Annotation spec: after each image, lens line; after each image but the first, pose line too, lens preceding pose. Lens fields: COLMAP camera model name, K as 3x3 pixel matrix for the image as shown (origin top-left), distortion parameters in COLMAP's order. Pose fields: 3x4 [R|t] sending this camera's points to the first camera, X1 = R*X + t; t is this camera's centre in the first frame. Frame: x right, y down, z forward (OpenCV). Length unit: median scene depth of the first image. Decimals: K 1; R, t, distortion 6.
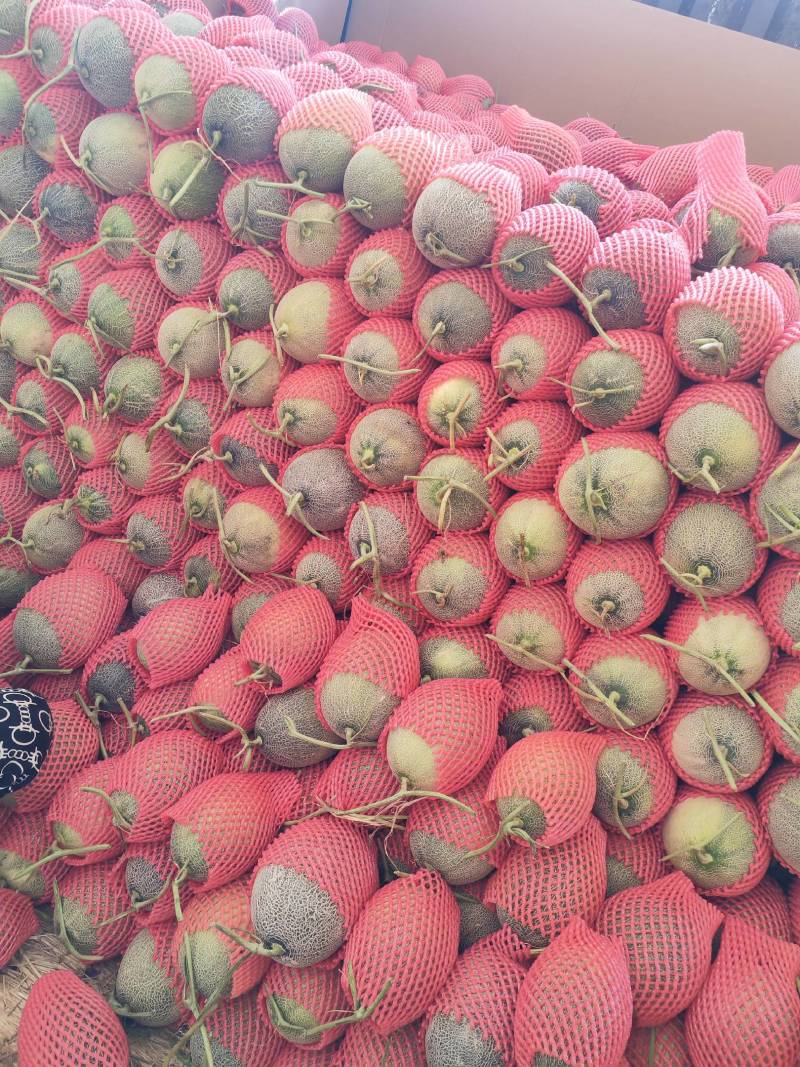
lens RADIAL K [[825.8, 0, 400.0], [0, 825.8, 533.5], [0, 0, 1]] dist [-0.000185, -0.004856]
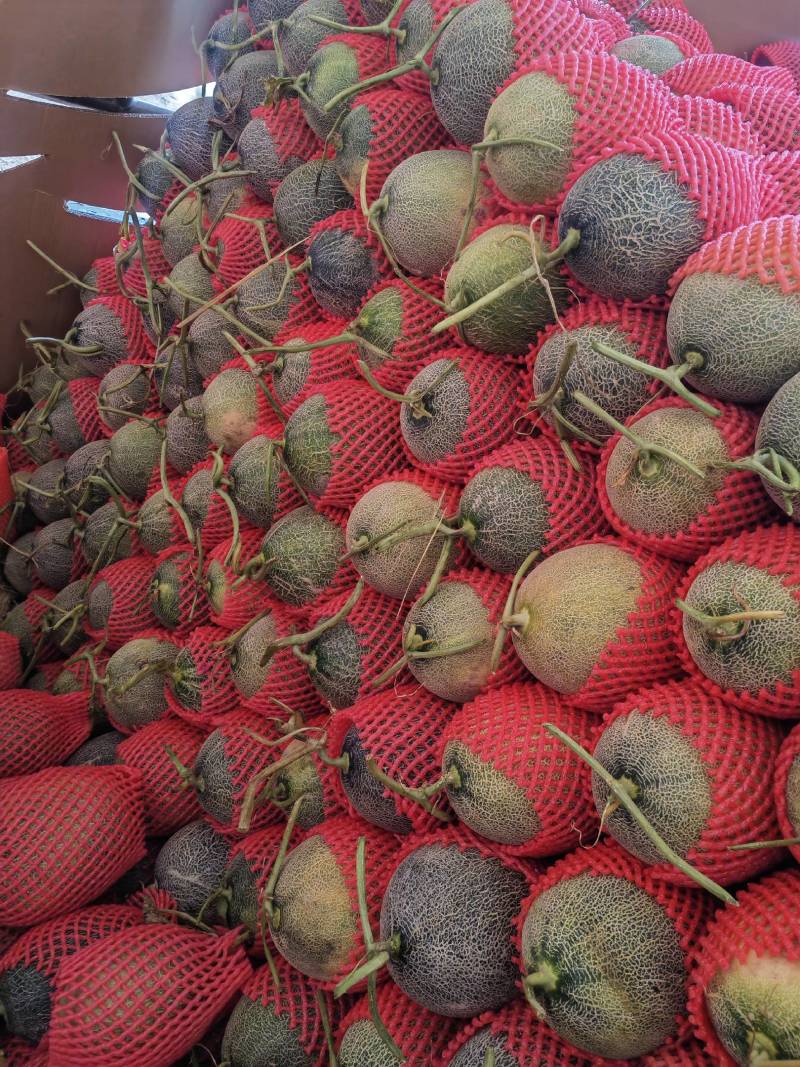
lens RADIAL K [[832.4, 0, 400.0], [0, 832.4, 533.5], [0, 0, 1]] dist [0.024847, -0.004012]
pose [[0.829655, 0.419858, -0.367957, -0.034112], [-0.441165, 0.896965, 0.028763, -0.264734], [0.342121, 0.138467, 0.929398, 0.466677]]
